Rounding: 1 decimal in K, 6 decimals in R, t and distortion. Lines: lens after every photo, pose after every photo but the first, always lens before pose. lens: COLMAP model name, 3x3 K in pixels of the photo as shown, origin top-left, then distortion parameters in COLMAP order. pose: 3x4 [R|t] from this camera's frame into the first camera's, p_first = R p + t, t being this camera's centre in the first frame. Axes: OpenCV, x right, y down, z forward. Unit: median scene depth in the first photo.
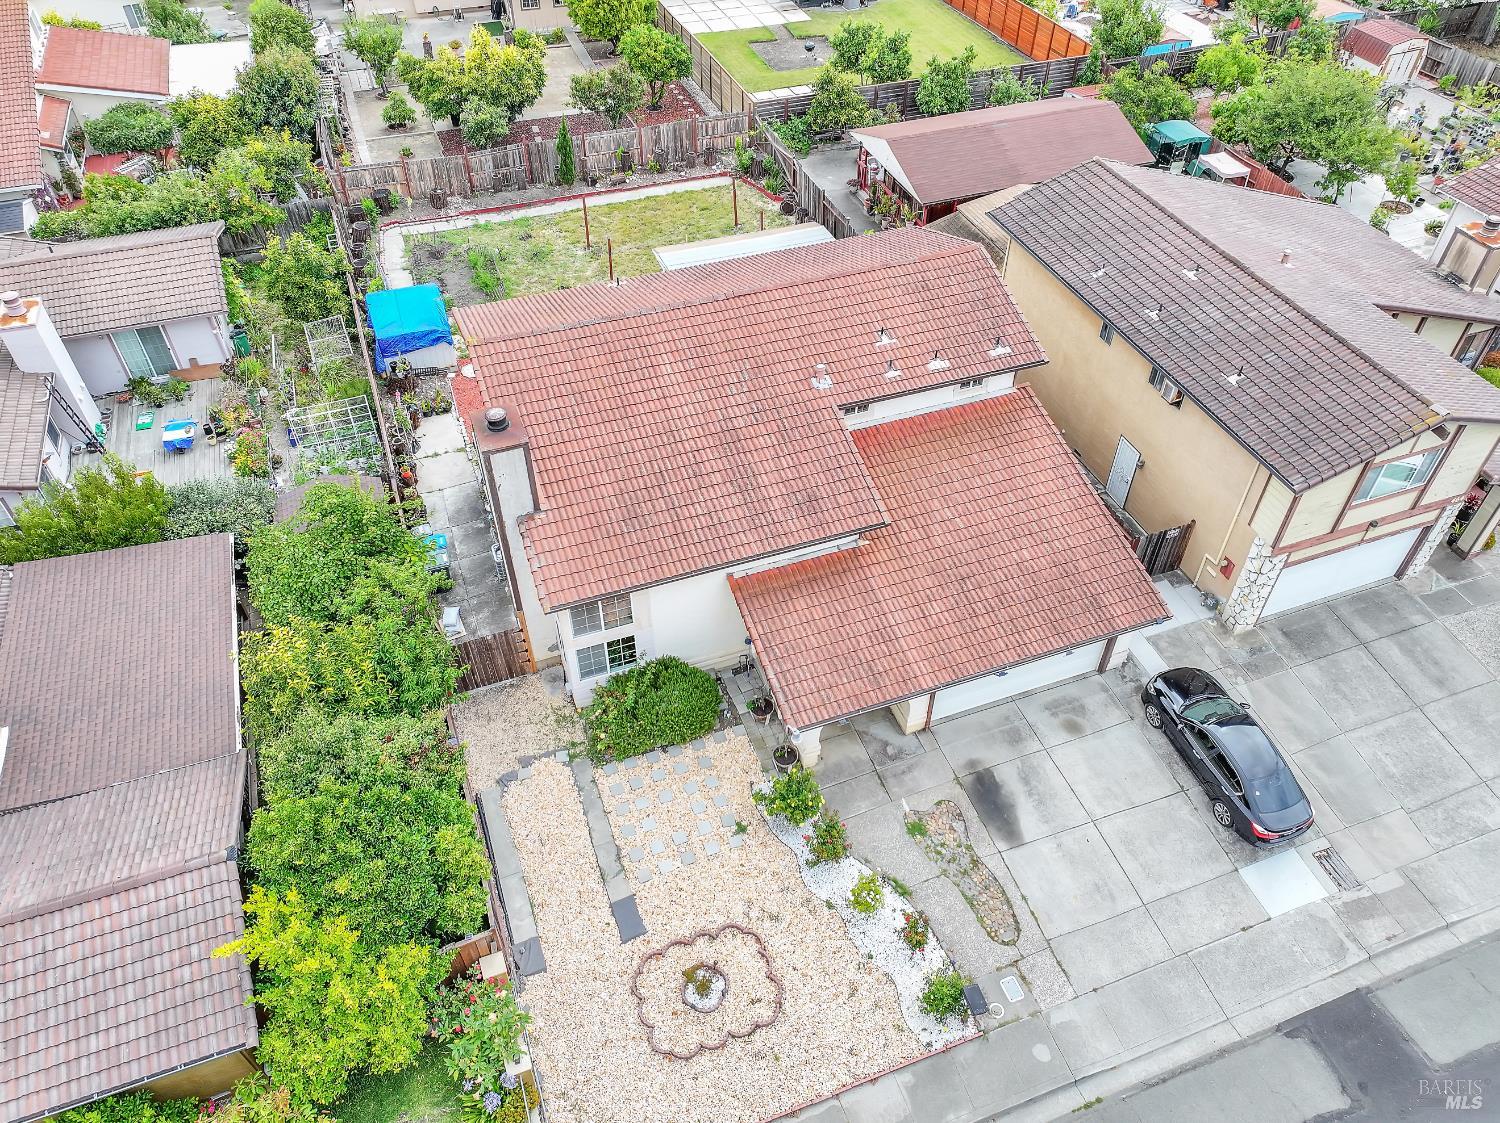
lens RADIAL K [[1075.8, 0, 756.9], [0, 1075.8, 556.9], [0, 0, 1]] dist [0.006953, 0.009999]
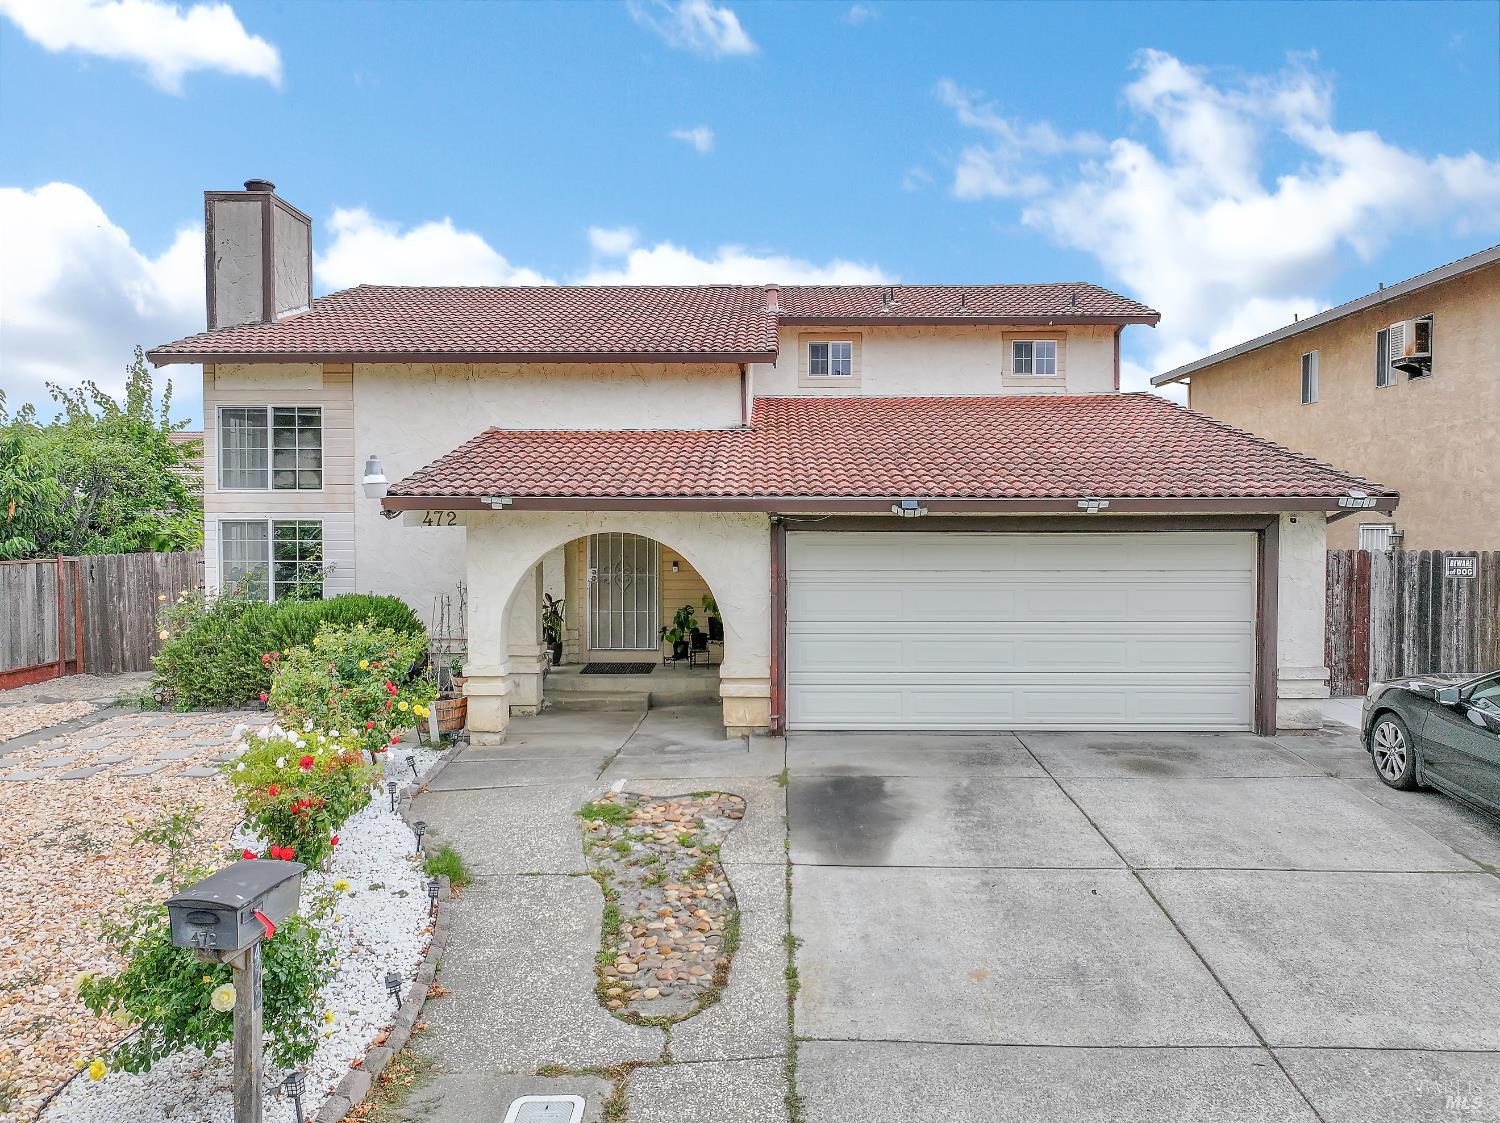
lens RADIAL K [[1075.8, 0, 756.9], [0, 1075.8, 556.9], [0, 0, 1]] dist [0.006953, 0.009999]
pose [[0.927455, 0.005205, -0.373898, 0.294208], [-0.256885, 0.735475, -0.626967, 0.359623], [0.271729, 0.677532, 0.683457, 0.630314]]
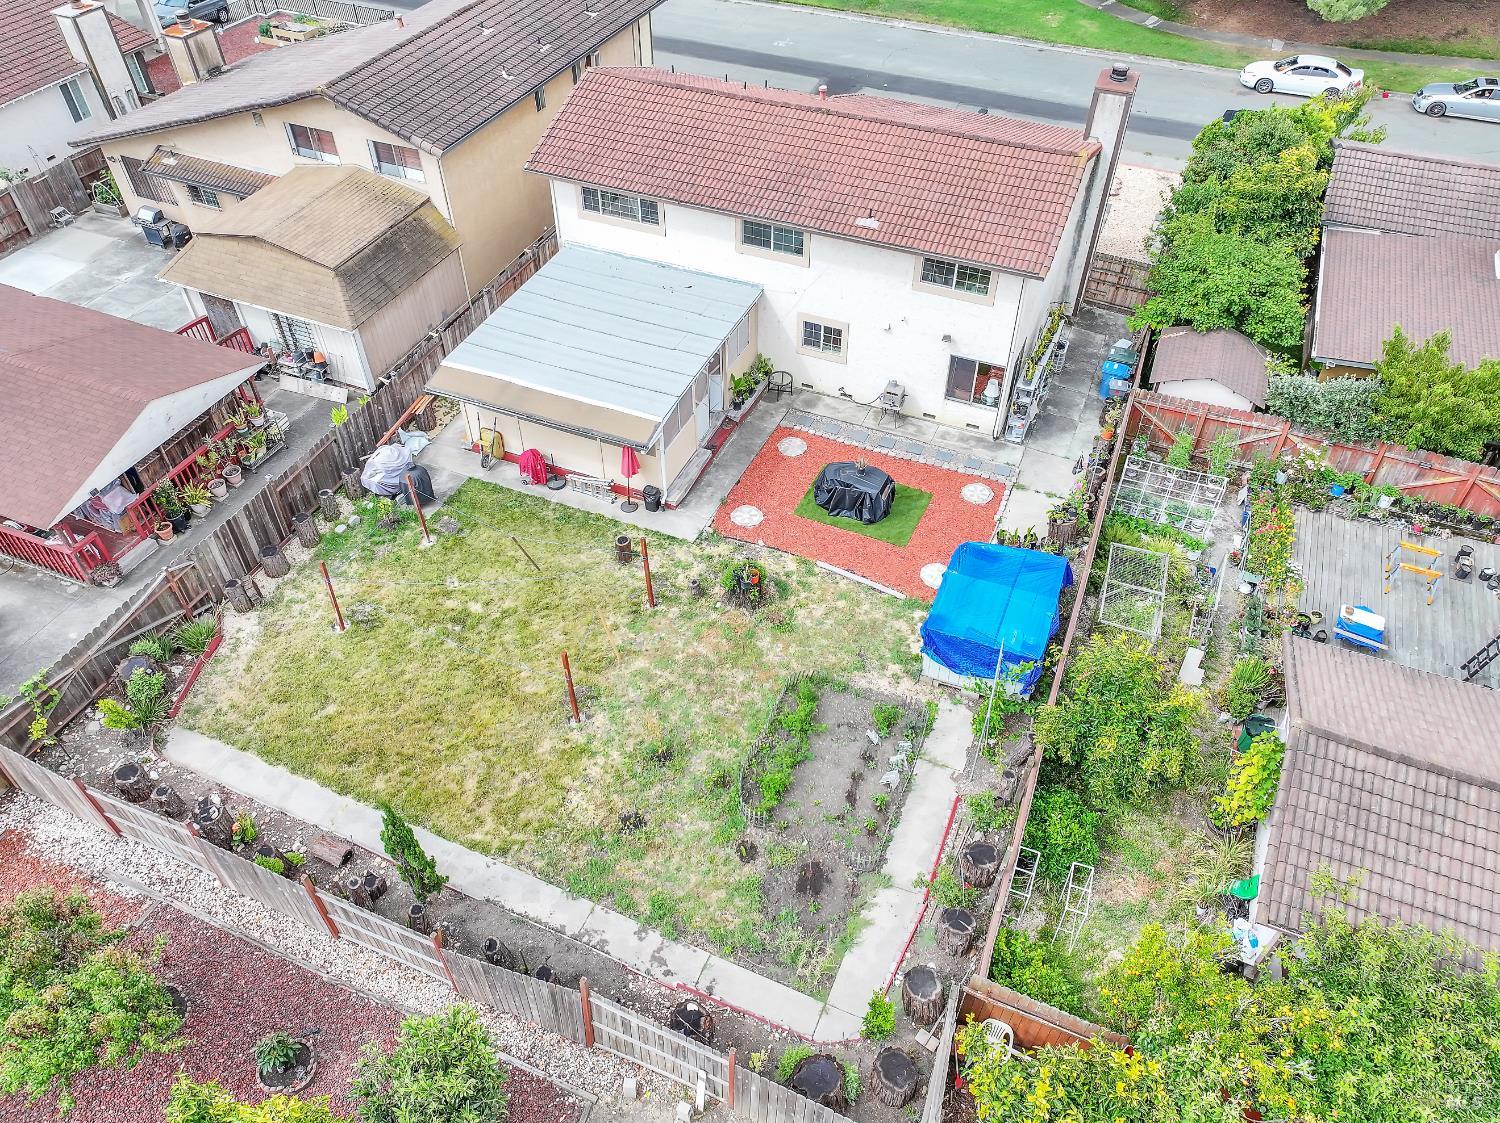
lens RADIAL K [[1075.8, 0, 756.9], [0, 1075.8, 556.9], [0, 0, 1]] dist [0.006953, 0.009999]
pose [[-0.731248, -0.486219, 0.478400, -0.676663], [0.470533, 0.148202, 0.869847, -1.117900], [-0.493836, 0.861178, 0.120409, 1.285209]]
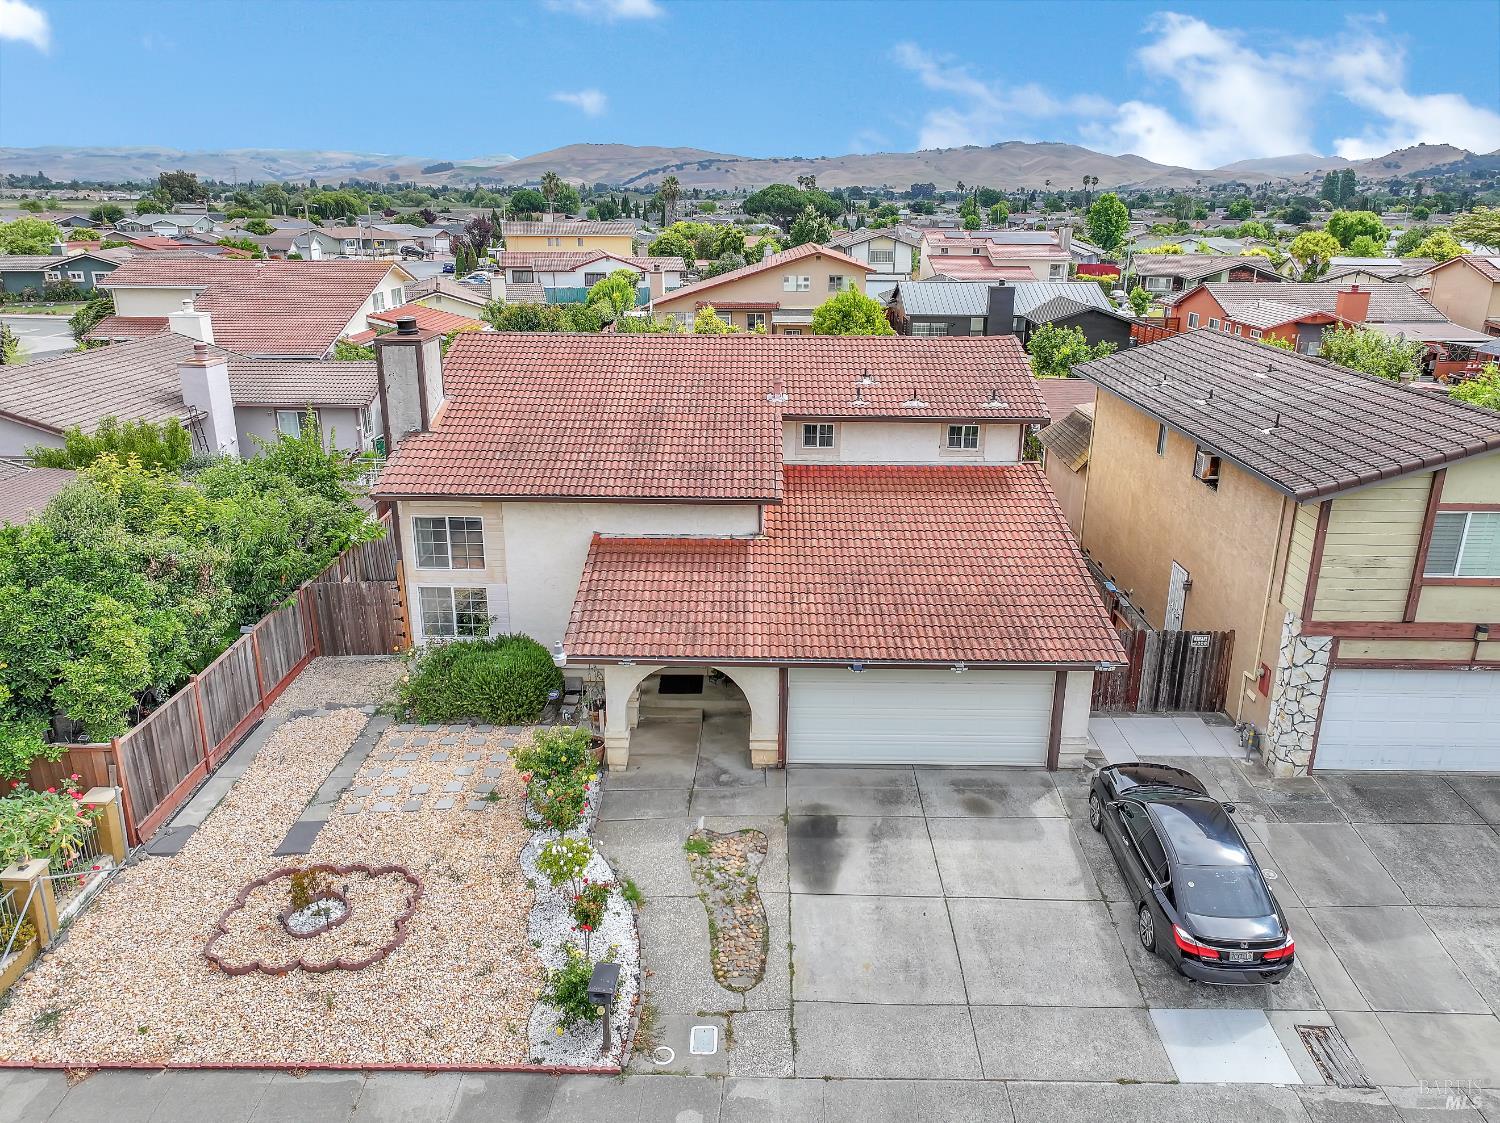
lens RADIAL K [[1075.8, 0, 756.9], [0, 1075.8, 556.9], [0, 0, 1]] dist [0.006953, 0.009999]
pose [[0.931212, 0.113876, -0.346232, 0.370045], [-0.255613, 0.881210, -0.397657, 0.320180], [0.259819, 0.458804, 0.849702, 0.267085]]
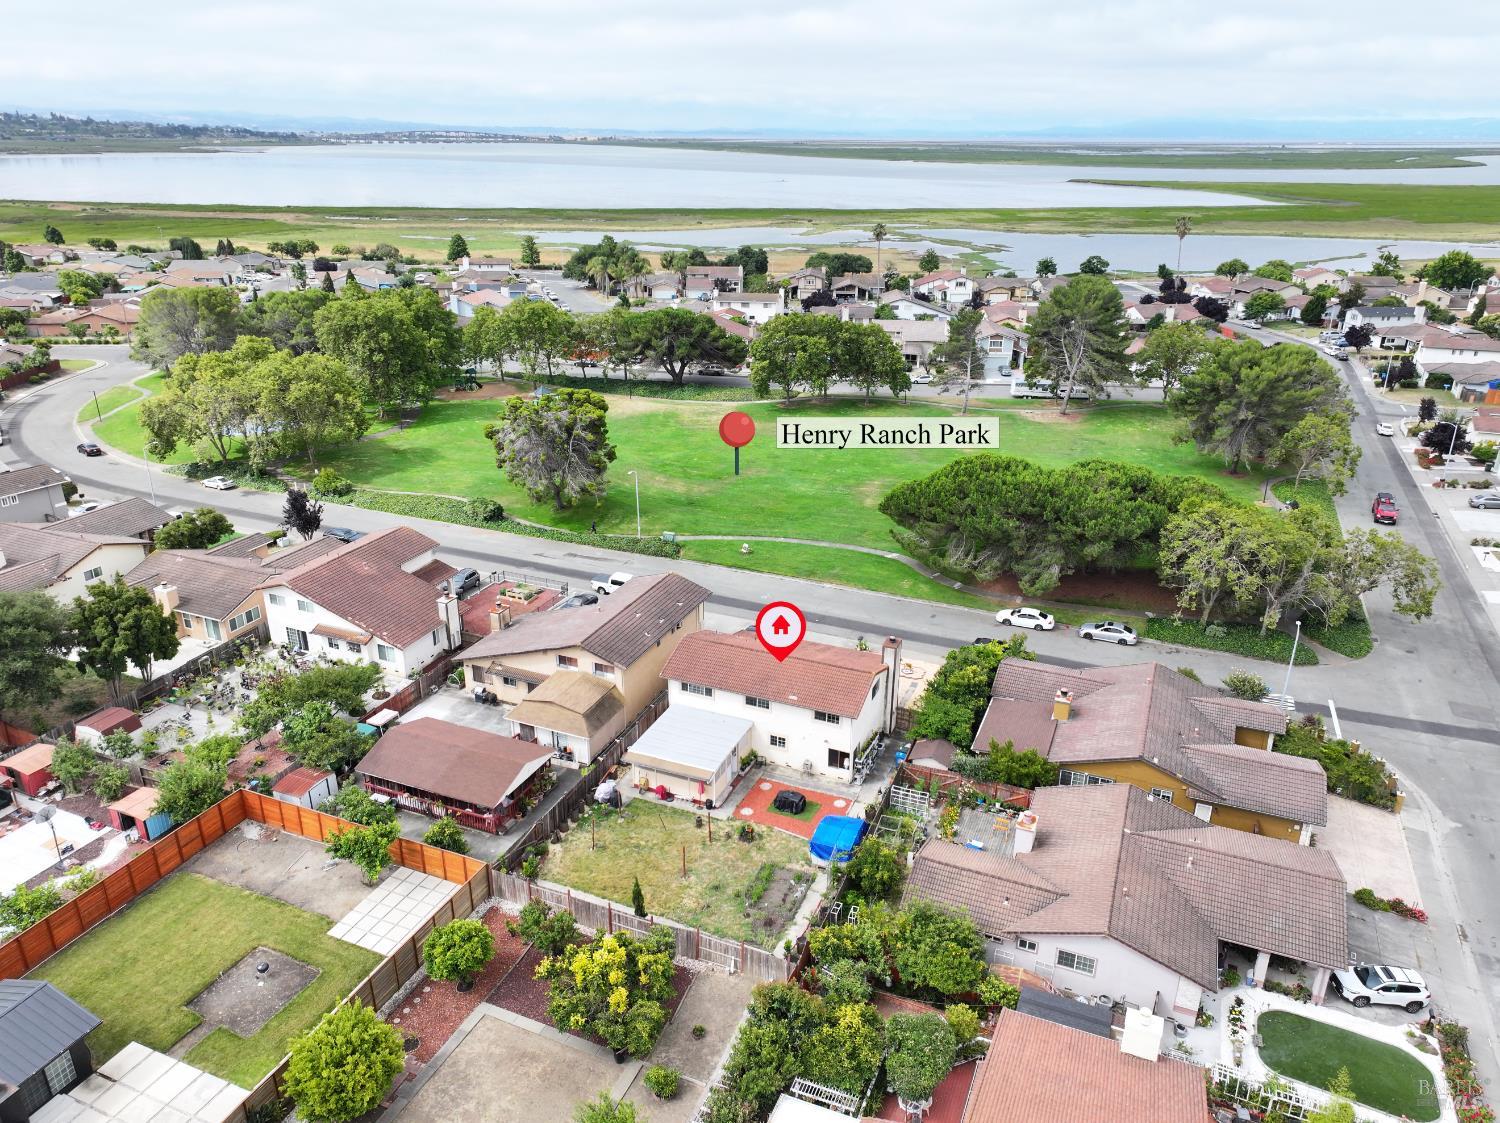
lens RADIAL K [[1075.8, 0, 756.9], [0, 1075.8, 556.9], [0, 0, 1]] dist [0.006953, 0.009999]
pose [[-0.732039, -0.267707, 0.626460, -1.582969], [0.468136, 0.470395, 0.748049, -2.375157], [-0.494942, 0.840869, -0.219024, 1.413805]]
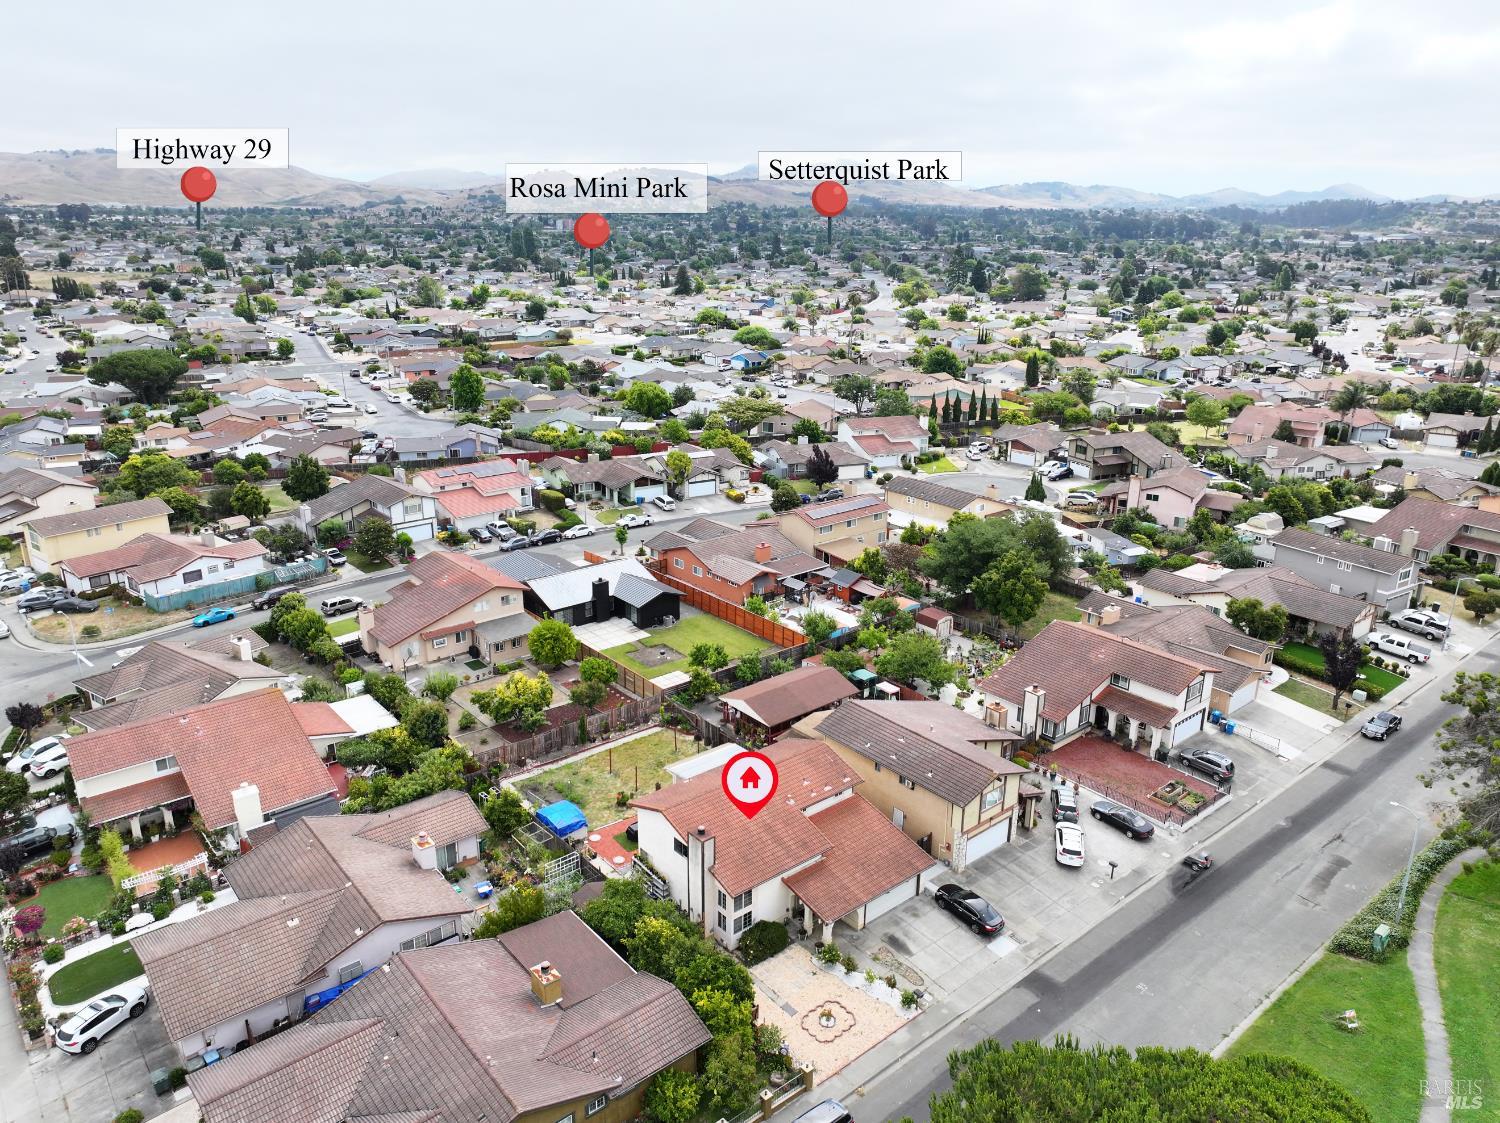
lens RADIAL K [[1075.8, 0, 756.9], [0, 1075.8, 556.9], [0, 0, 1]] dist [0.006953, 0.009999]
pose [[0.940104, -0.099495, 0.326046, -0.788354], [0.231690, 0.888076, -0.397040, 0.319461], [-0.250050, 0.448800, 0.857935, -1.448762]]
